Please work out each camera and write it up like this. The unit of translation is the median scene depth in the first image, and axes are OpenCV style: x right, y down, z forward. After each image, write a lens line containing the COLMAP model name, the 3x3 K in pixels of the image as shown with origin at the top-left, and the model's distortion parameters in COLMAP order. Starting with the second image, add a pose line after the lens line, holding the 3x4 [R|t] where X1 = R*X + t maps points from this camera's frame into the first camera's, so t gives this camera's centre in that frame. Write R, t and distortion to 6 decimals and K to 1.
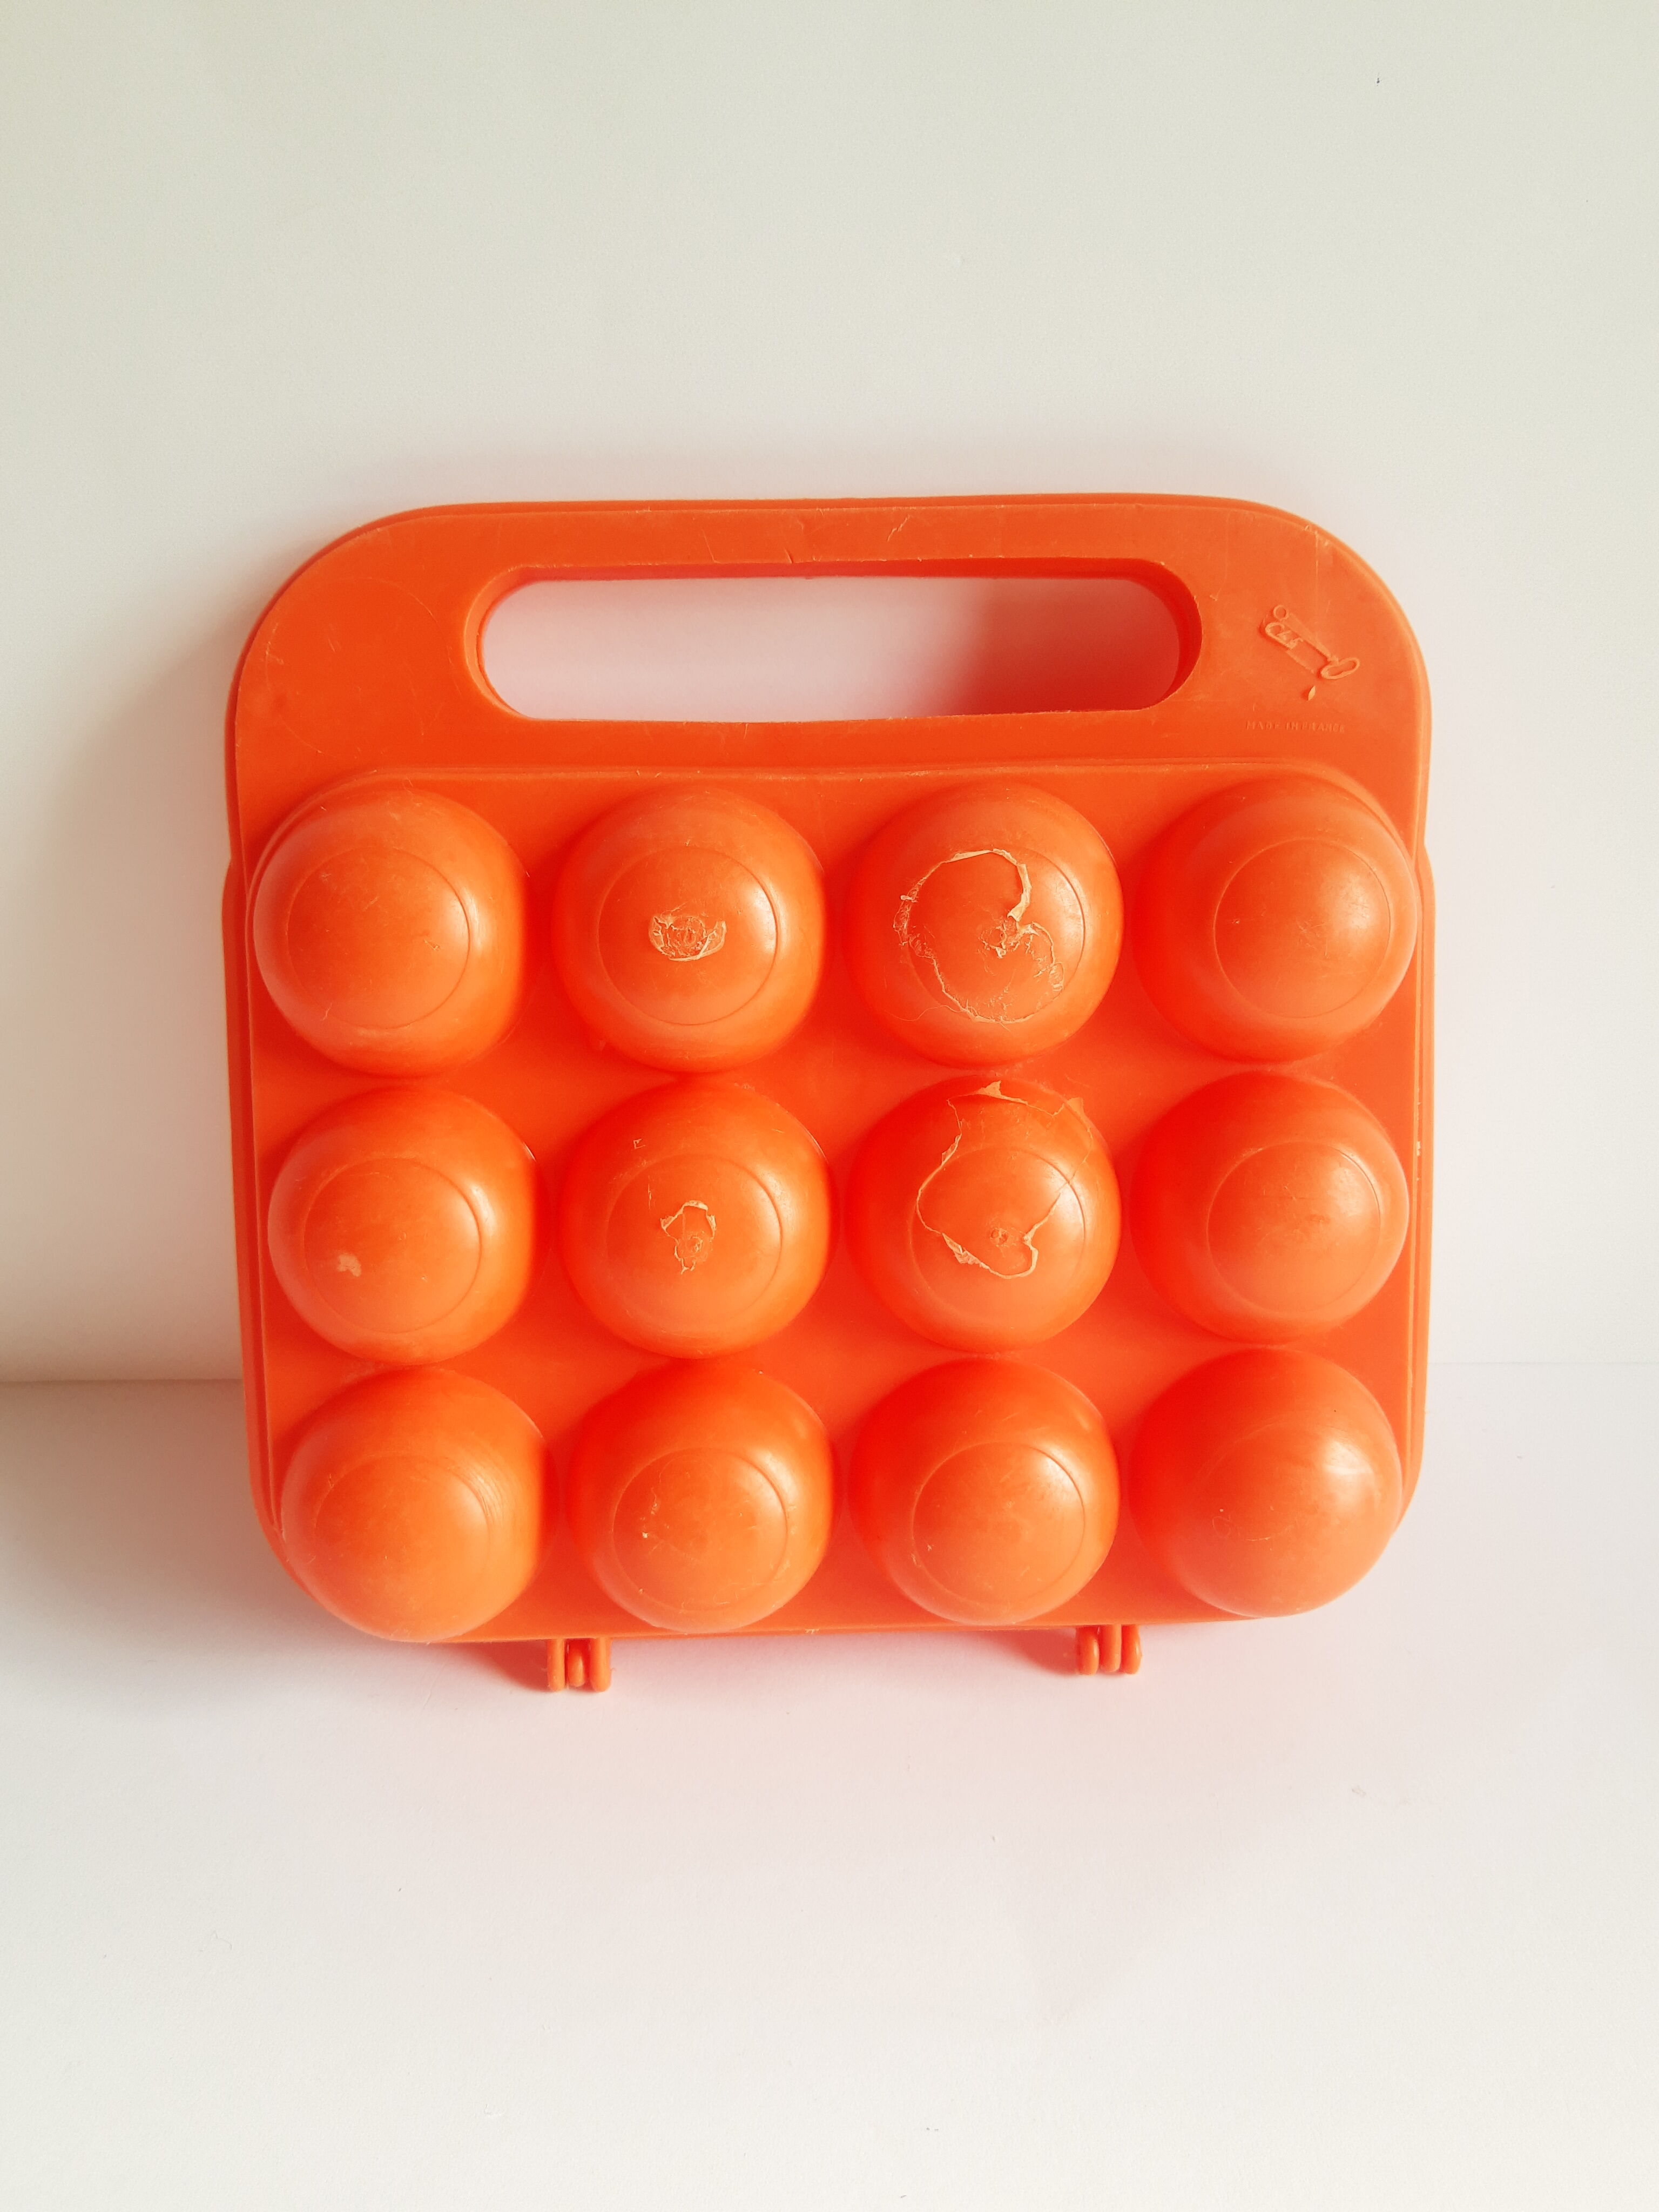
lens RADIAL K [[1662.4, 0, 816.8], [0, 1662.4, 1121.6], [0, 0, 1]] dist [-0.041681, -0.010199]
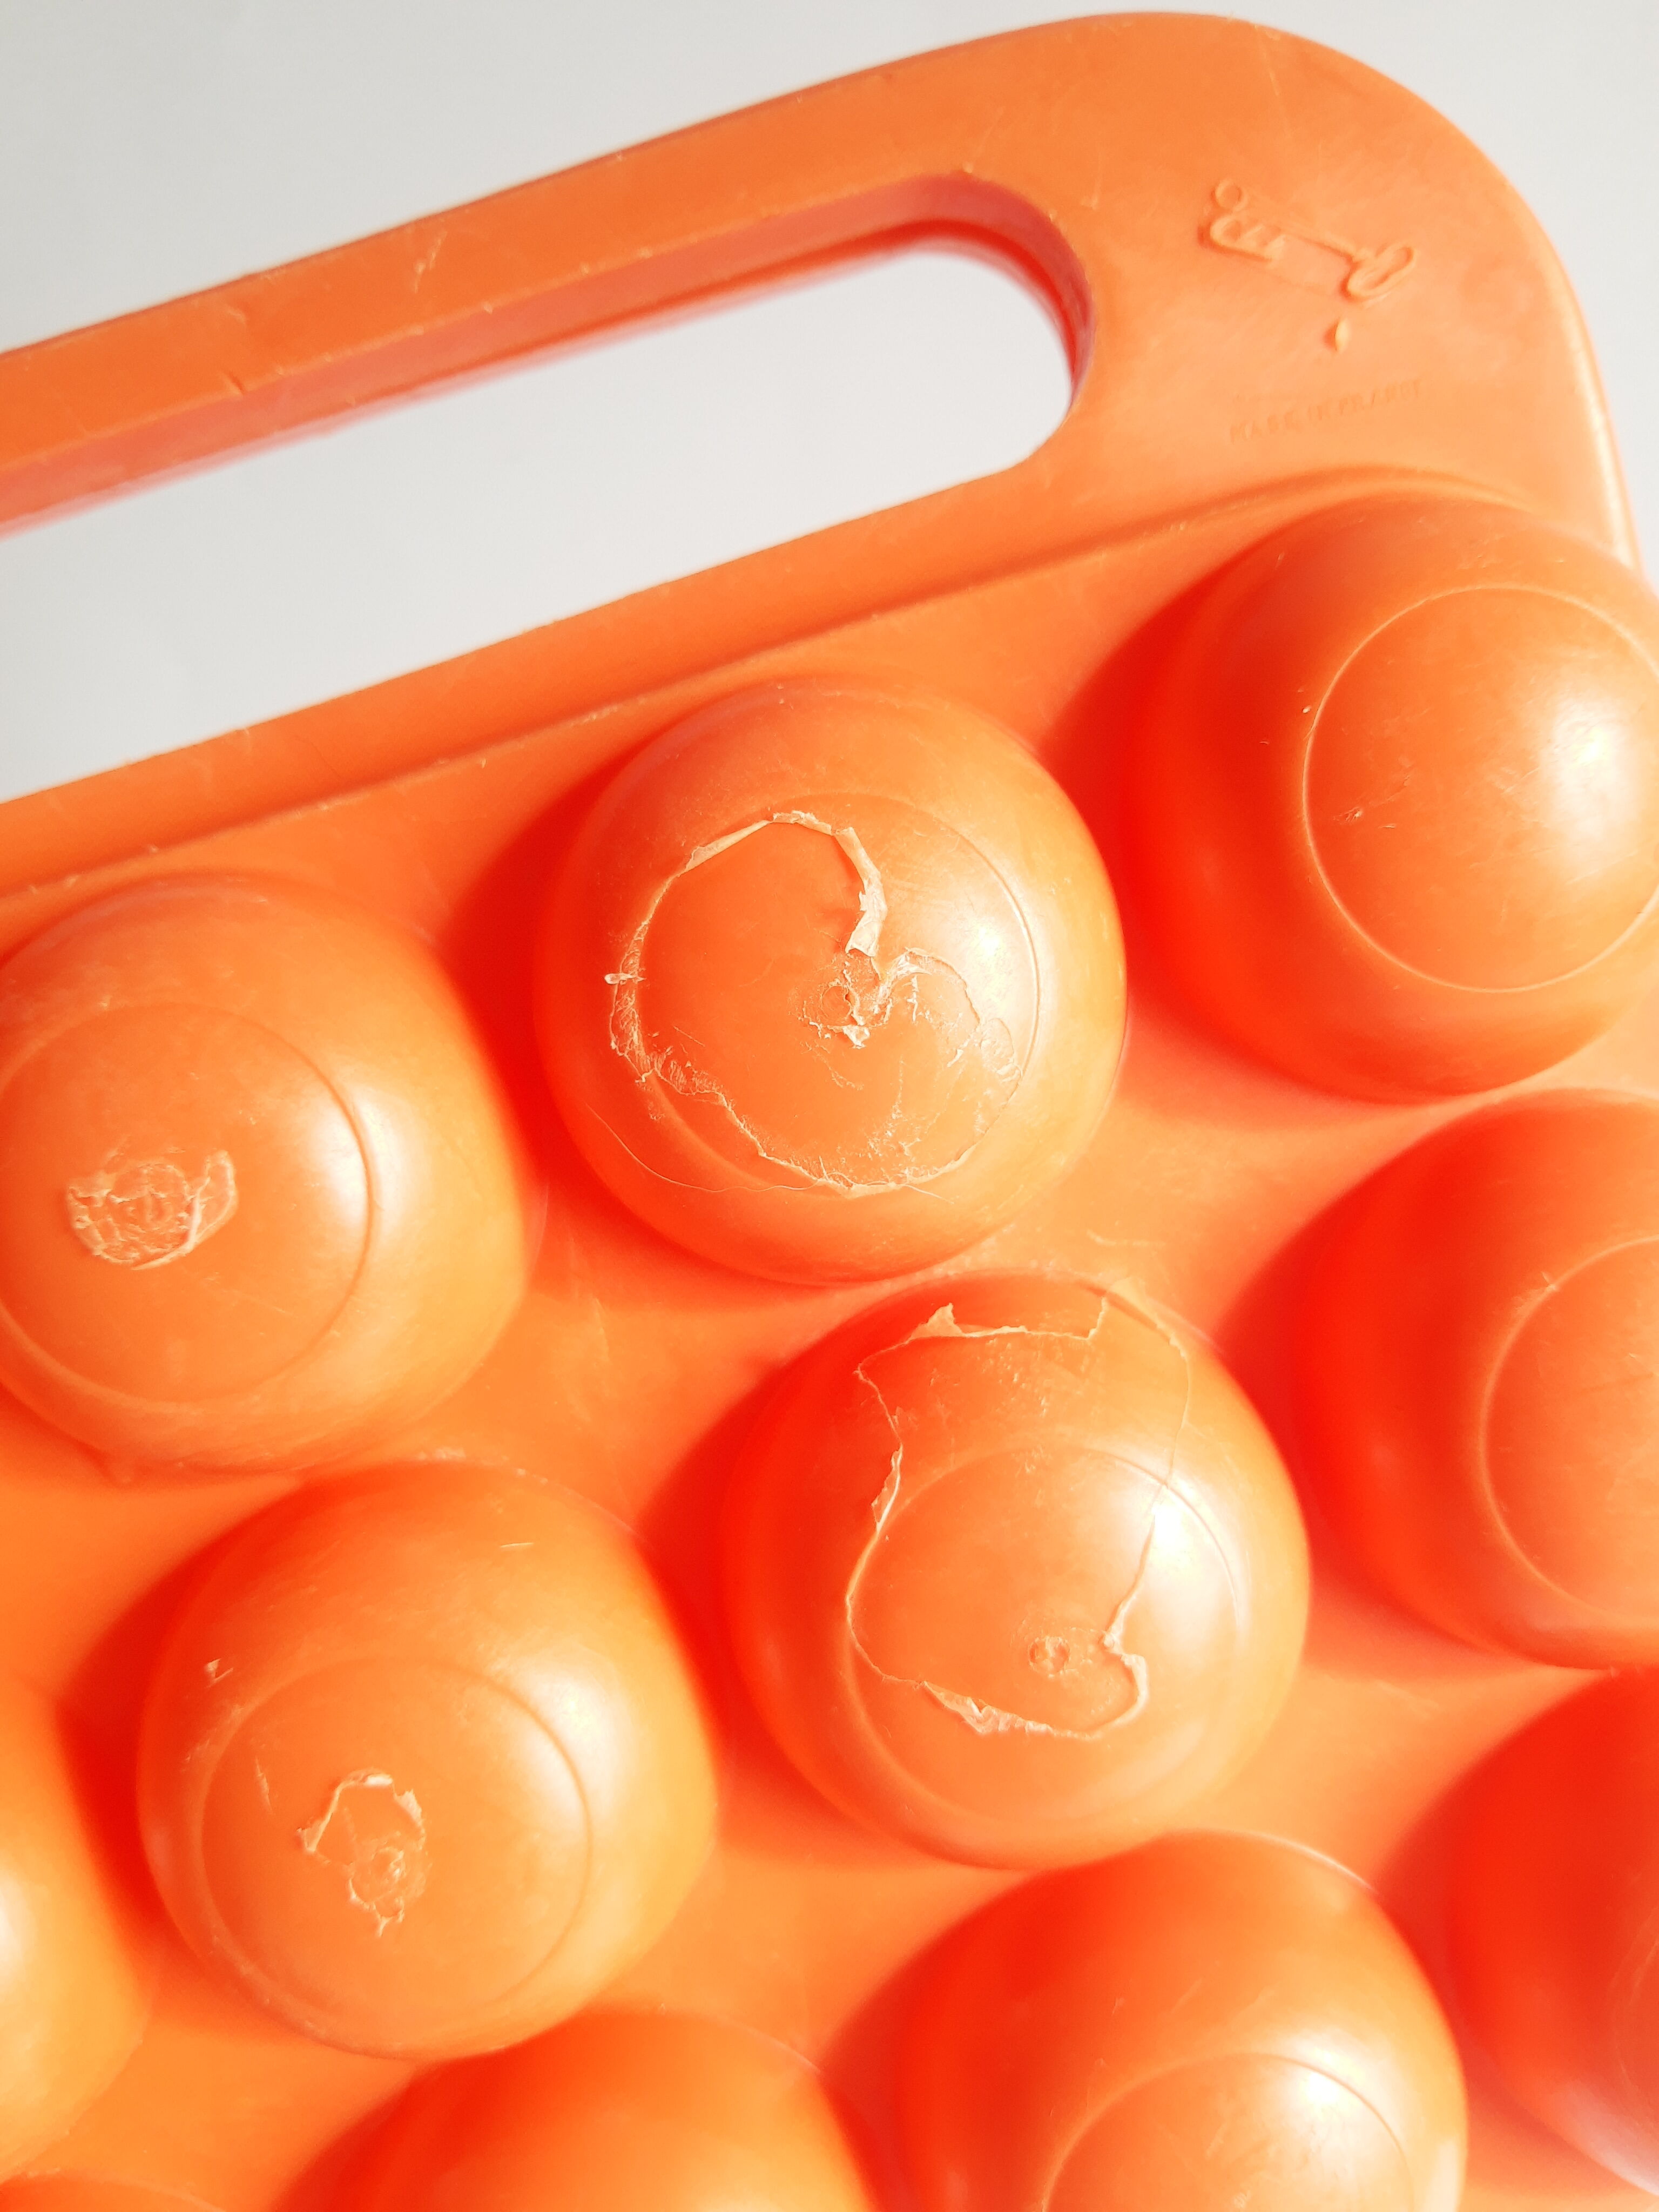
lens RADIAL K [[1662.4, 0, 826.3], [0, 1662.4, 1085.3], [0, 0, 1]] dist [-0.041681, -0.010199]
pose [[0.957779, -0.286999, -0.017079, 0.104482], [0.284923, 0.955440, -0.077156, -0.057140], [0.038462, 0.069032, 0.996873, 0.557492]]
